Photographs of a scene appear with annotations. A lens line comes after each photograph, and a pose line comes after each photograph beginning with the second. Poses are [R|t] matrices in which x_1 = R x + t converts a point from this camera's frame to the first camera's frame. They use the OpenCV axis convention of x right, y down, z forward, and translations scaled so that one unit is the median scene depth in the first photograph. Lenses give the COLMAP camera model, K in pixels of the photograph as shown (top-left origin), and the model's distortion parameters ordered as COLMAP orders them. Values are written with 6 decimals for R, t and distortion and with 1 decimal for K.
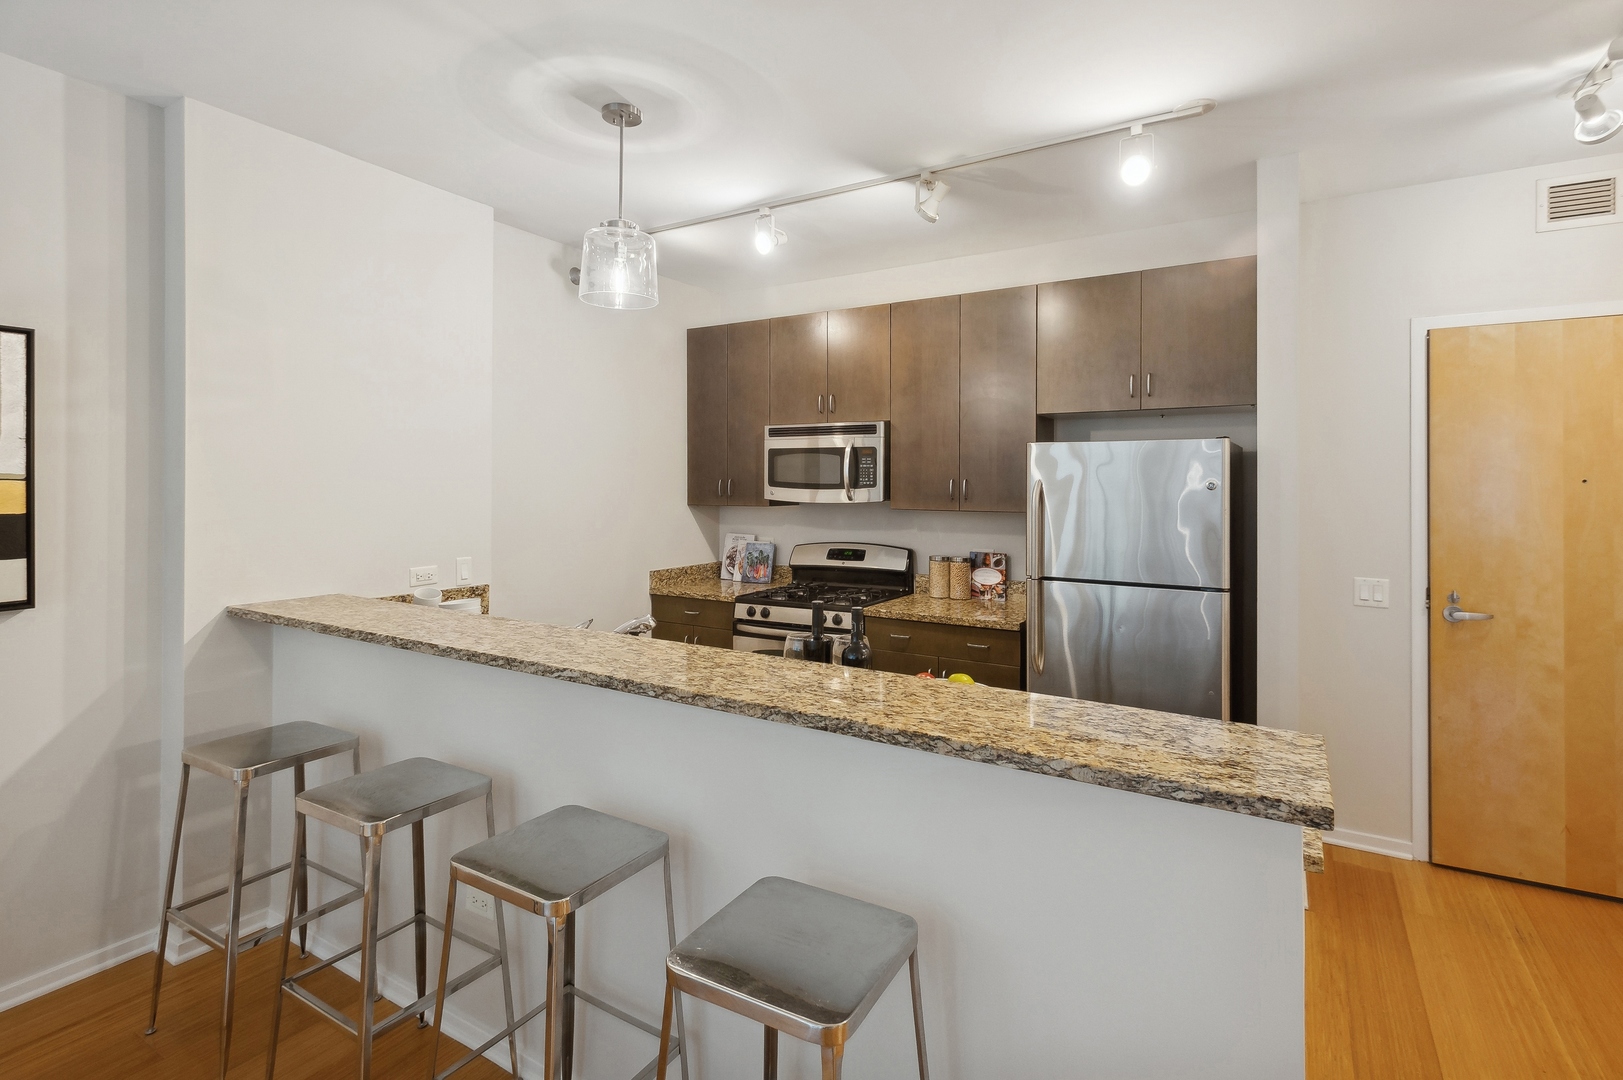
lens RADIAL K [[758.4, 0, 823.0], [0, 758.4, 483.3], [0, 0, 1]] dist [0.001600, 0.000204]
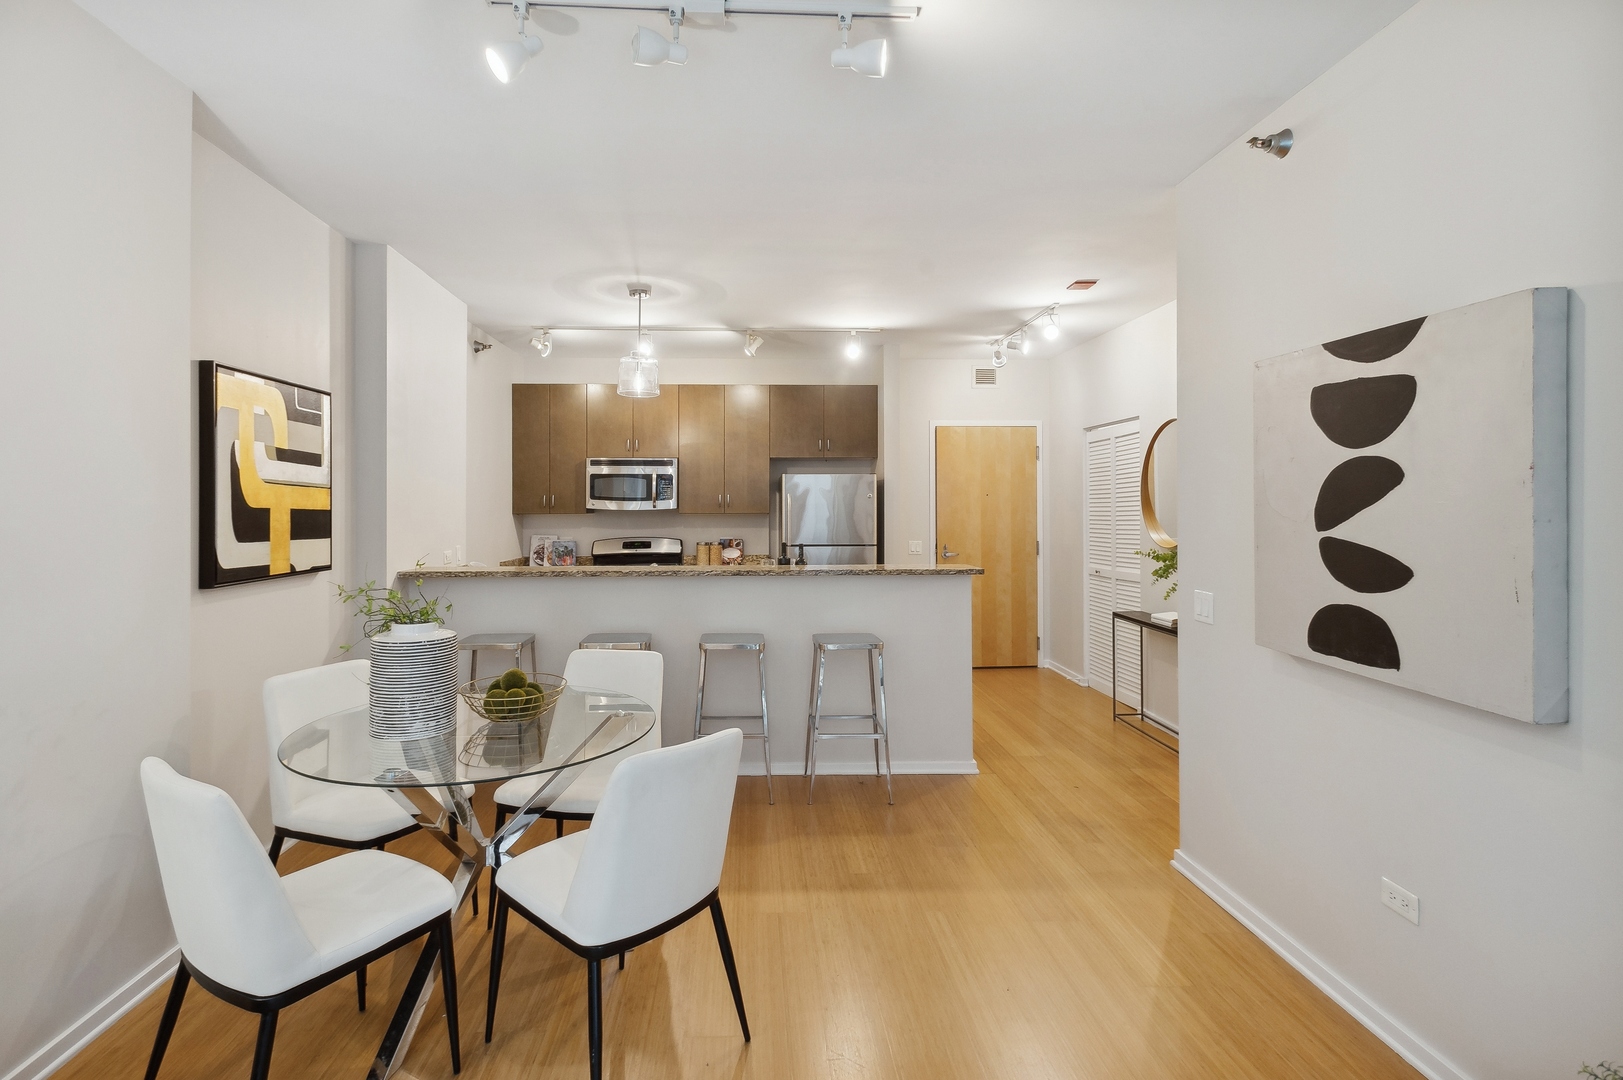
lens RADIAL K [[733.1, 0, 775.8], [0, 733.1, 502.7], [0, 0, 1]] dist [0.001105, 0.000478]
pose [[0.838286, -0.002301, 0.545226, -0.578784], [0.005094, 0.999980, -0.003612, 0.018384], [-0.545207, 0.005806, 0.838281, -0.404113]]
